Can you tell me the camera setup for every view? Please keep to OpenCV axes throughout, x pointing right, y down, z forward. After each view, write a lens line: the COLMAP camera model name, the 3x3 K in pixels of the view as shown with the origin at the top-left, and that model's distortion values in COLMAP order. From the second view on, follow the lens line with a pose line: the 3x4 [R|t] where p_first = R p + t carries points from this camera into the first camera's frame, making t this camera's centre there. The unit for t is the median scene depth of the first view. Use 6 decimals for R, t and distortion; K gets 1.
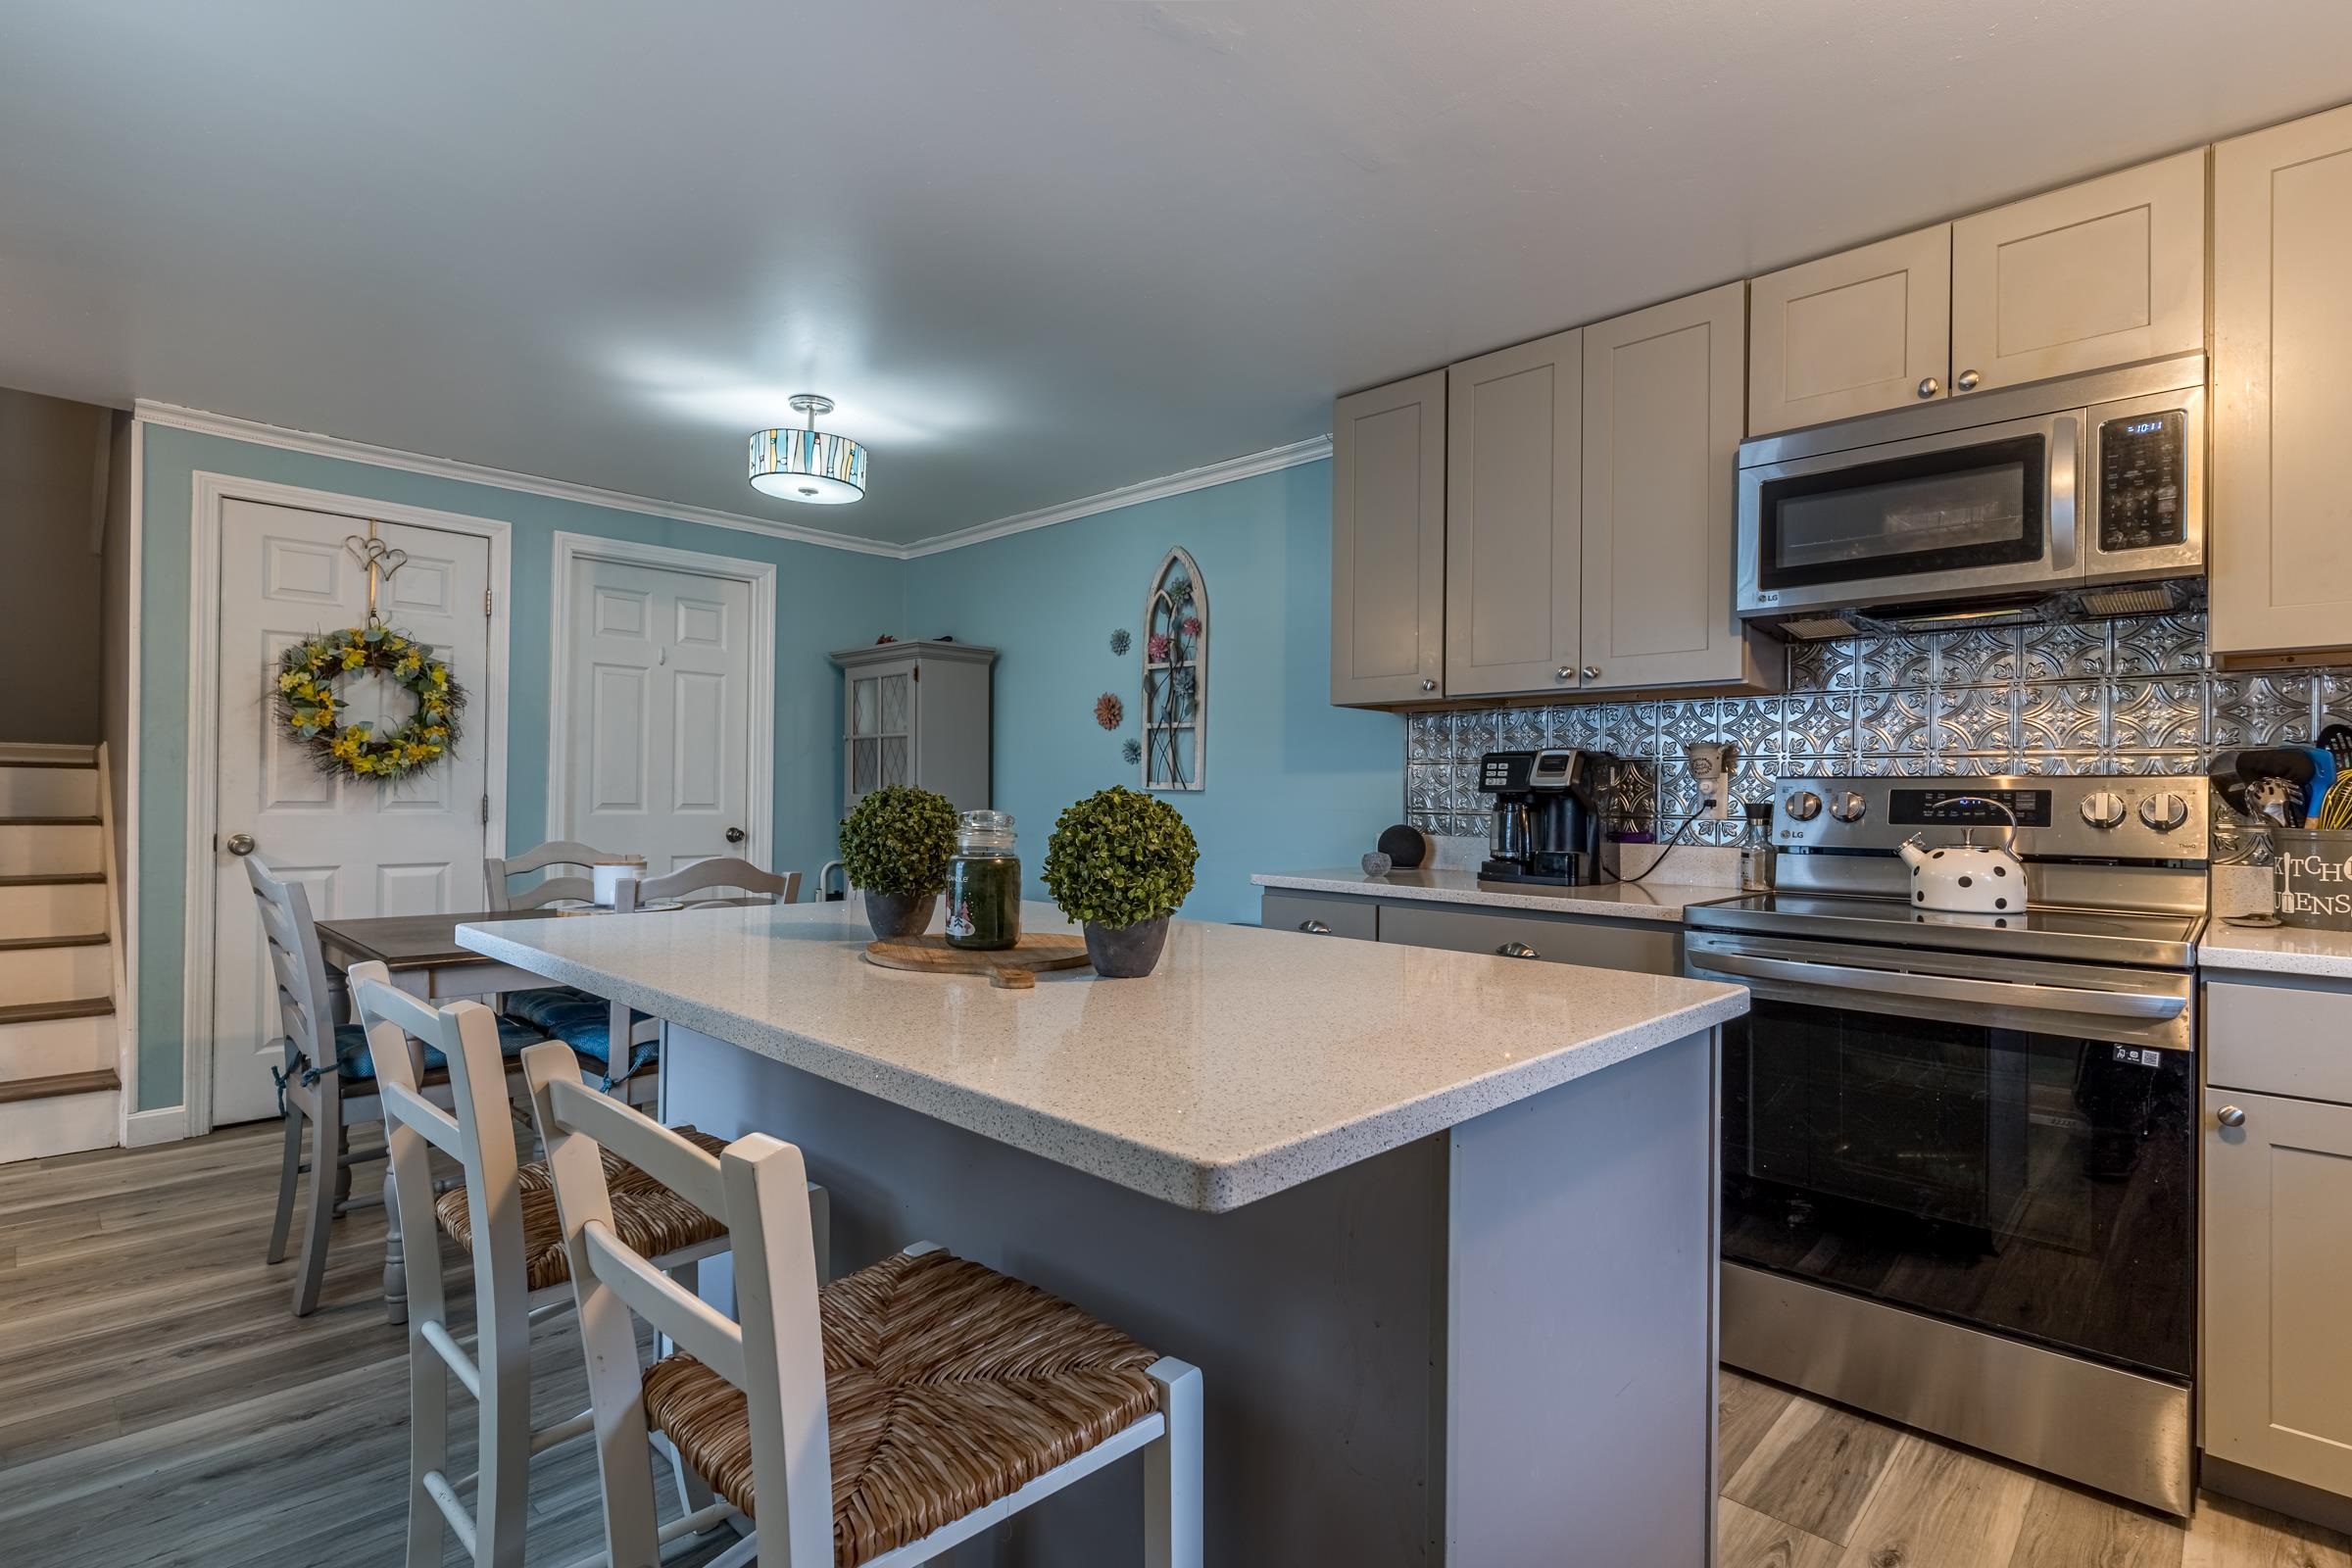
lens RADIAL K [[1122.3, 0, 1180.2], [0, 1122.3, 794.6], [0, 0, 1]] dist [0.000867, 0.000001]
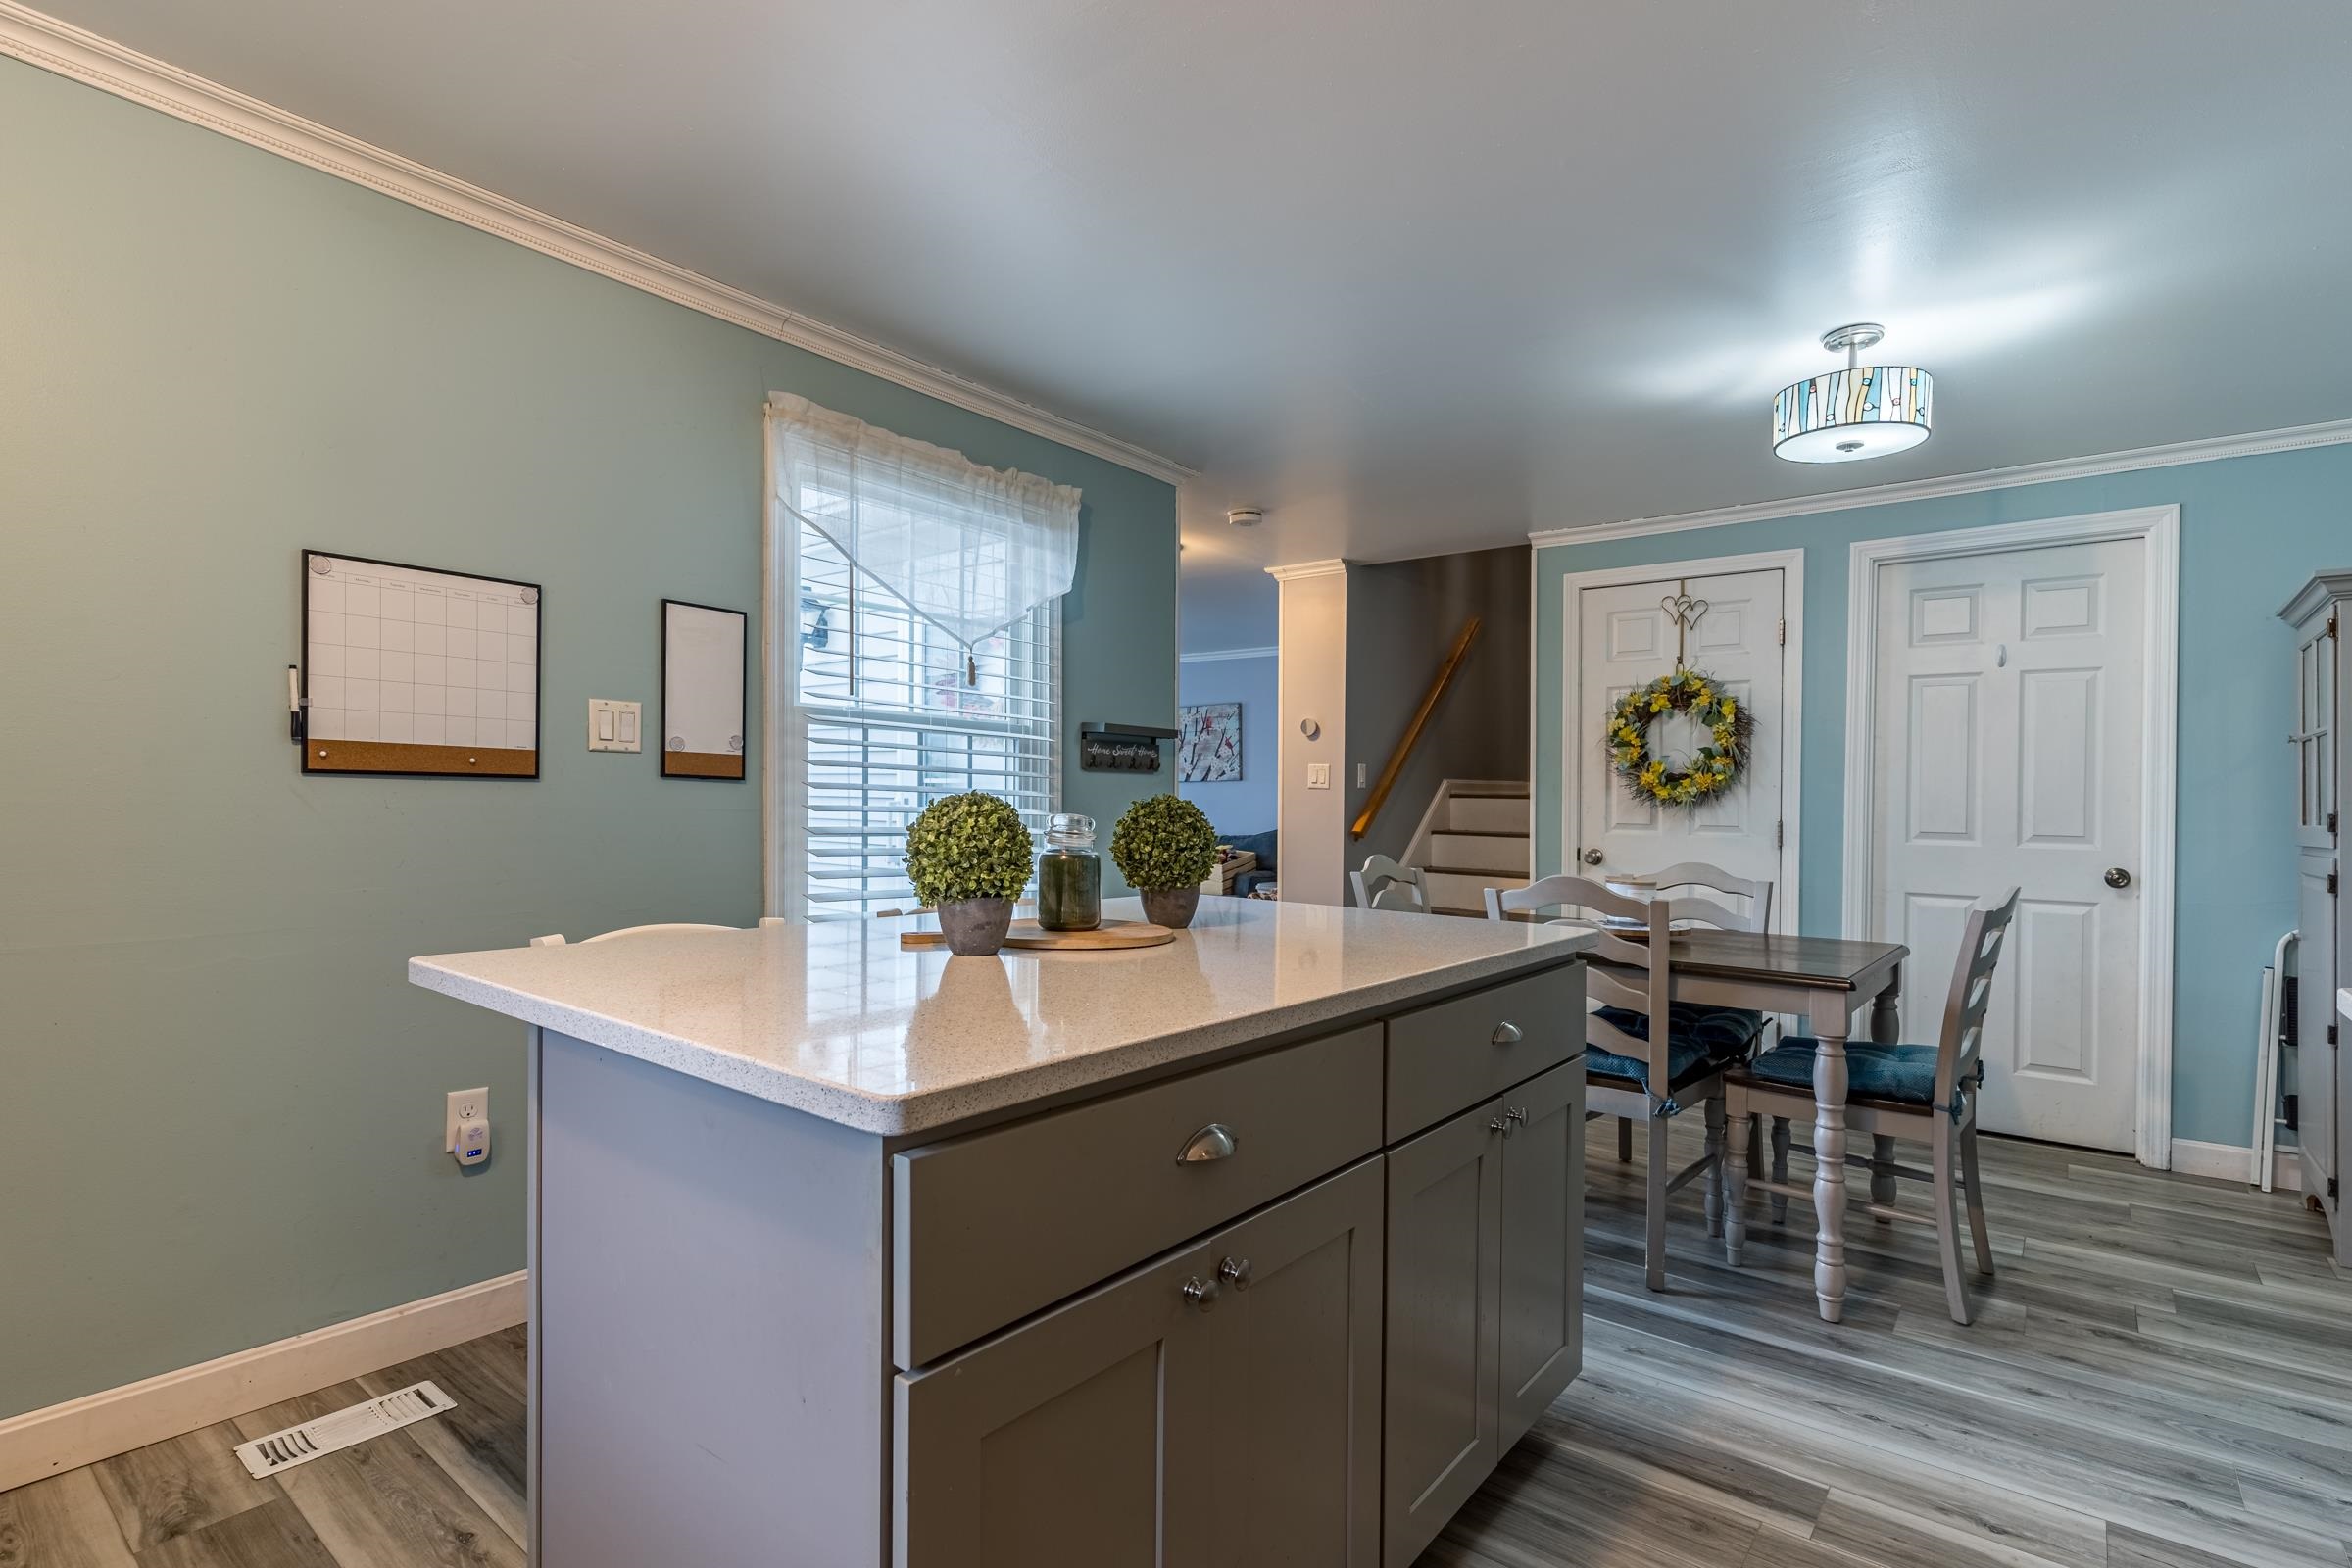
lens RADIAL K [[1122.3, 0, 1180.2], [0, 1122.3, 794.6], [0, 0, 1]] dist [0.000867, 0.000001]
pose [[0.088870, -0.015840, -0.995917, 0.376025], [-0.016001, 0.999722, -0.017329, 0.003353], [0.995915, 0.017475, 0.088592, 0.394515]]
